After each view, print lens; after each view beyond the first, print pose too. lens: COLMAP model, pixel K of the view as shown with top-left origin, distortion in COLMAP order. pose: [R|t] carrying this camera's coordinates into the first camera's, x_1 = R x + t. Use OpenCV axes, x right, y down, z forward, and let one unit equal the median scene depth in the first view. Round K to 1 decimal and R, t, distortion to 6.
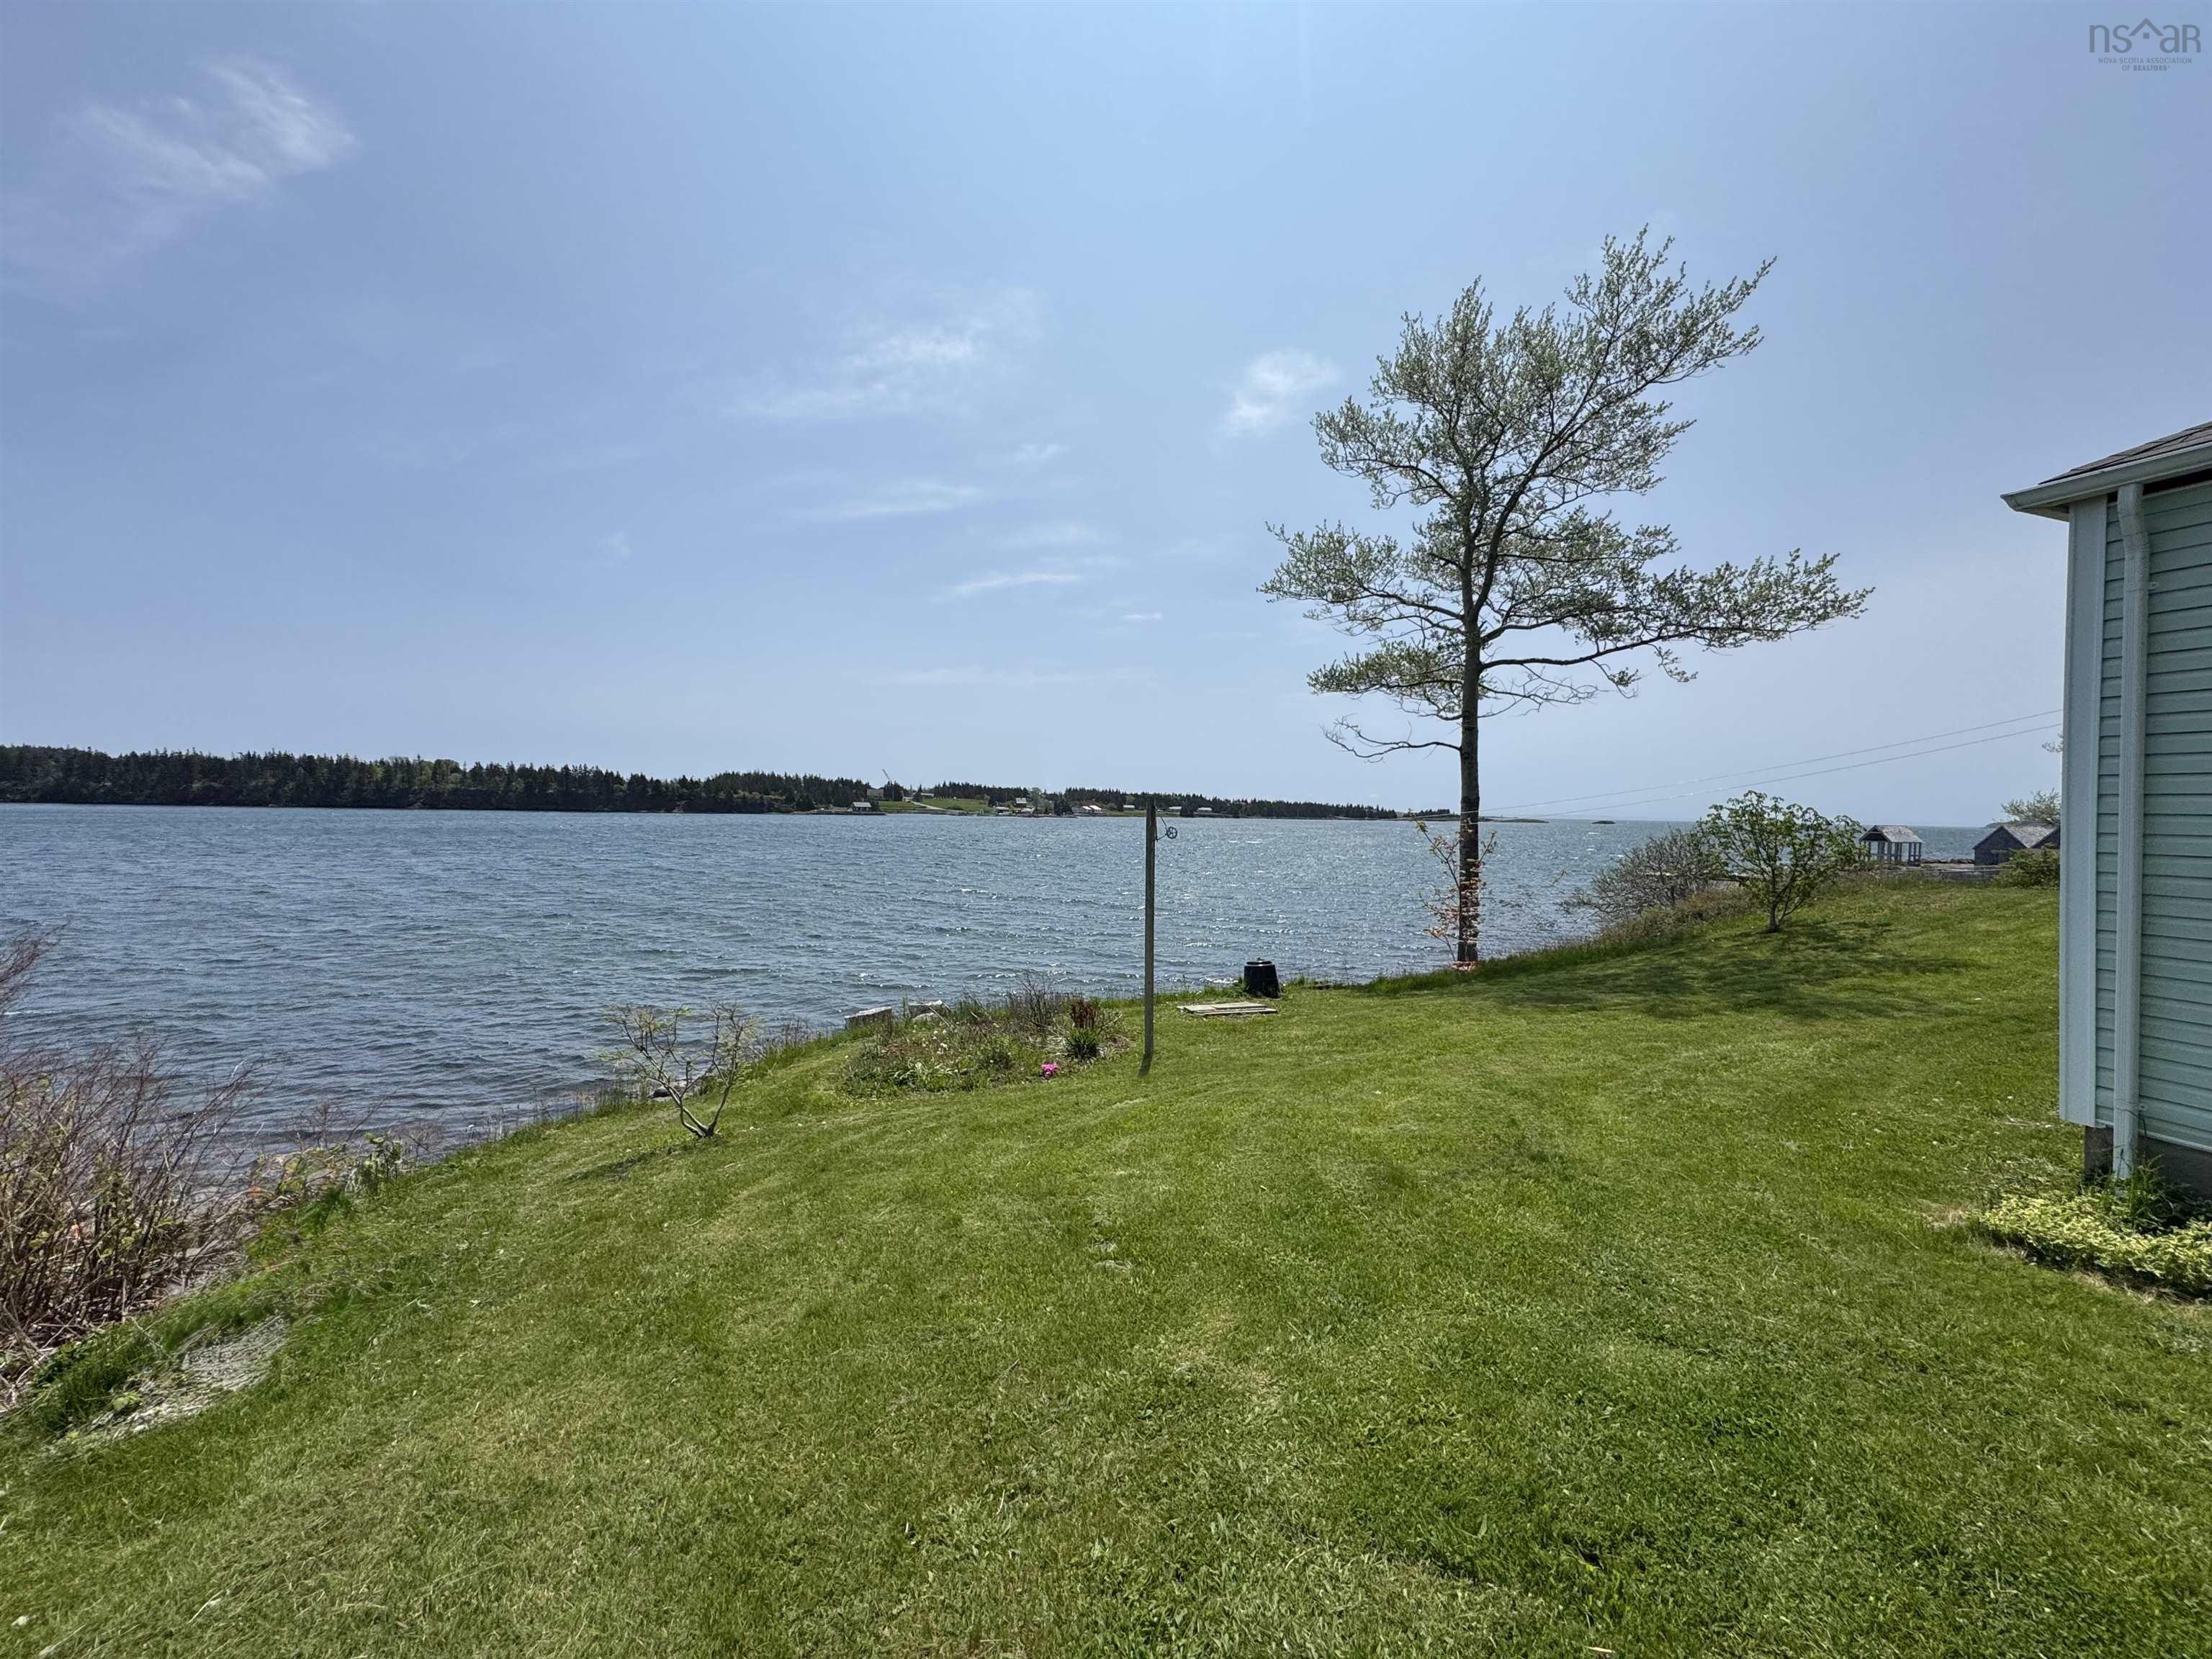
lens RADIAL K [[881.5, 0, 1131.2], [0, 881.5, 825.9], [0, 0, 1]] dist [-0.000649, -0.000570]
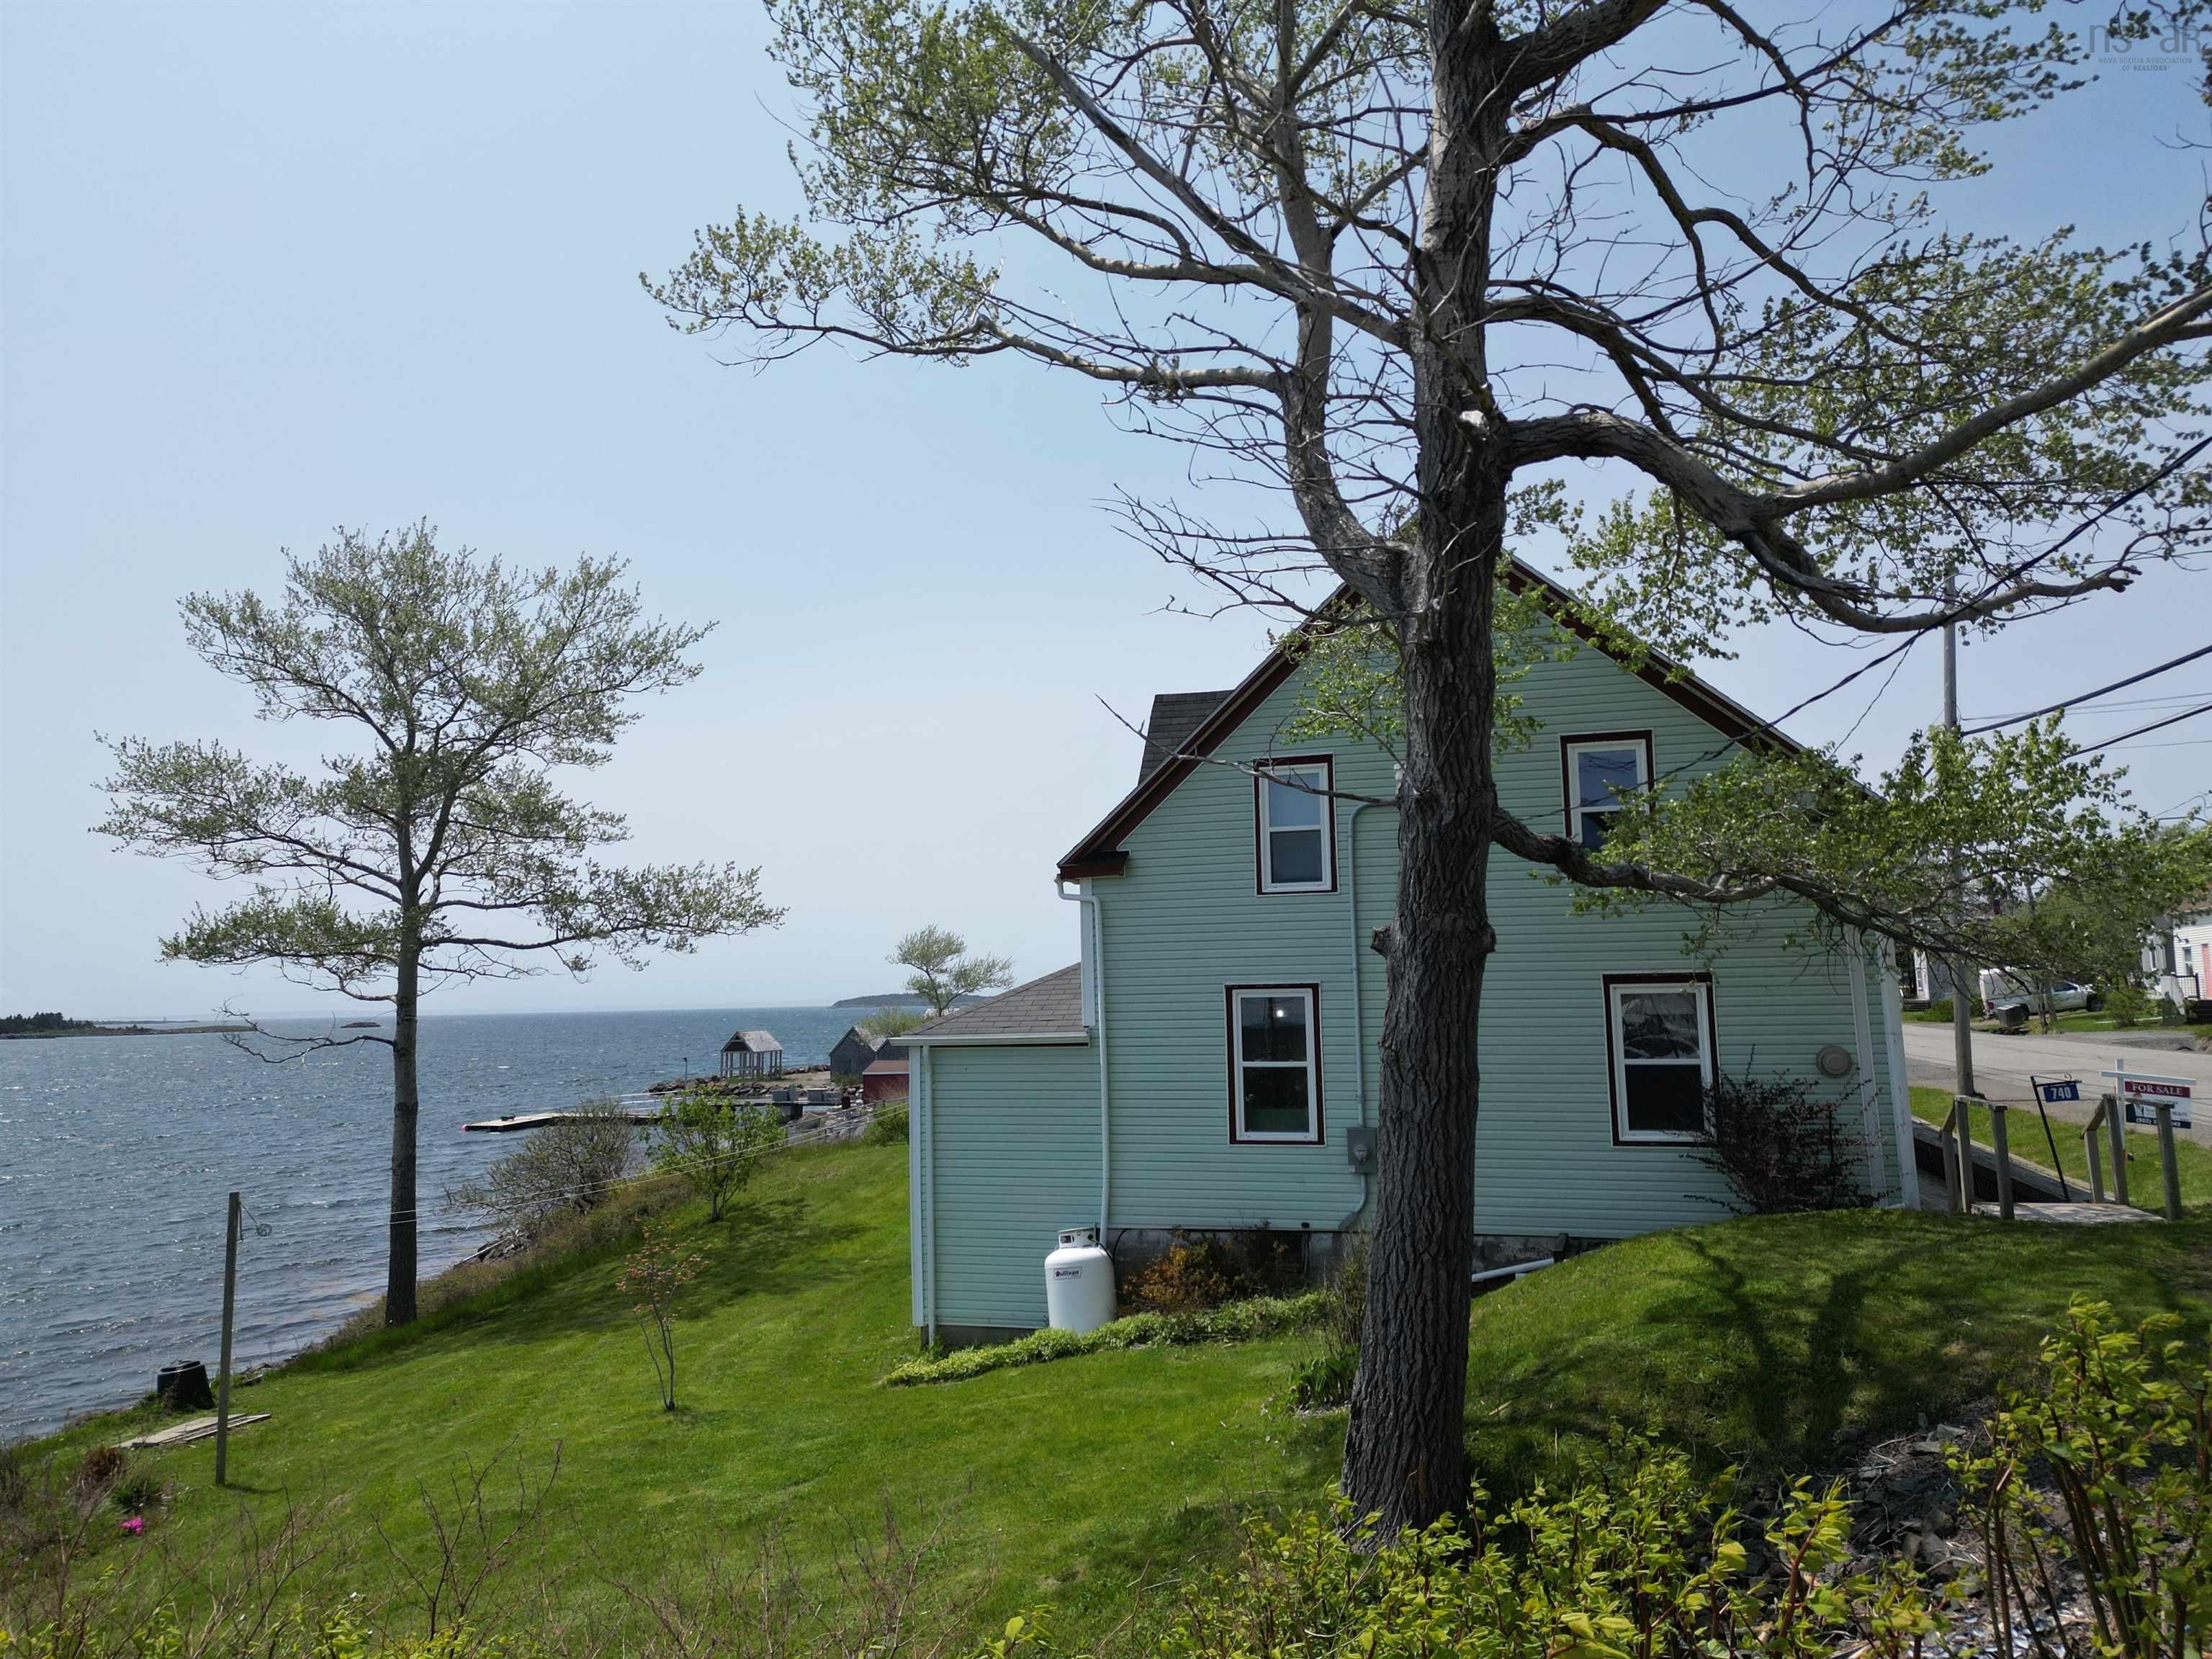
lens RADIAL K [[1523.4, 0, 1097.8], [0, 1523.4, 827.5], [0, 0, 1]] dist [0.064815, -0.003635]
pose [[0.587551, 0.060742, 0.806904, -0.421294], [0.040671, 0.993701, -0.104419, -0.110843], [-0.808165, 0.094169, 0.581379, -0.393208]]
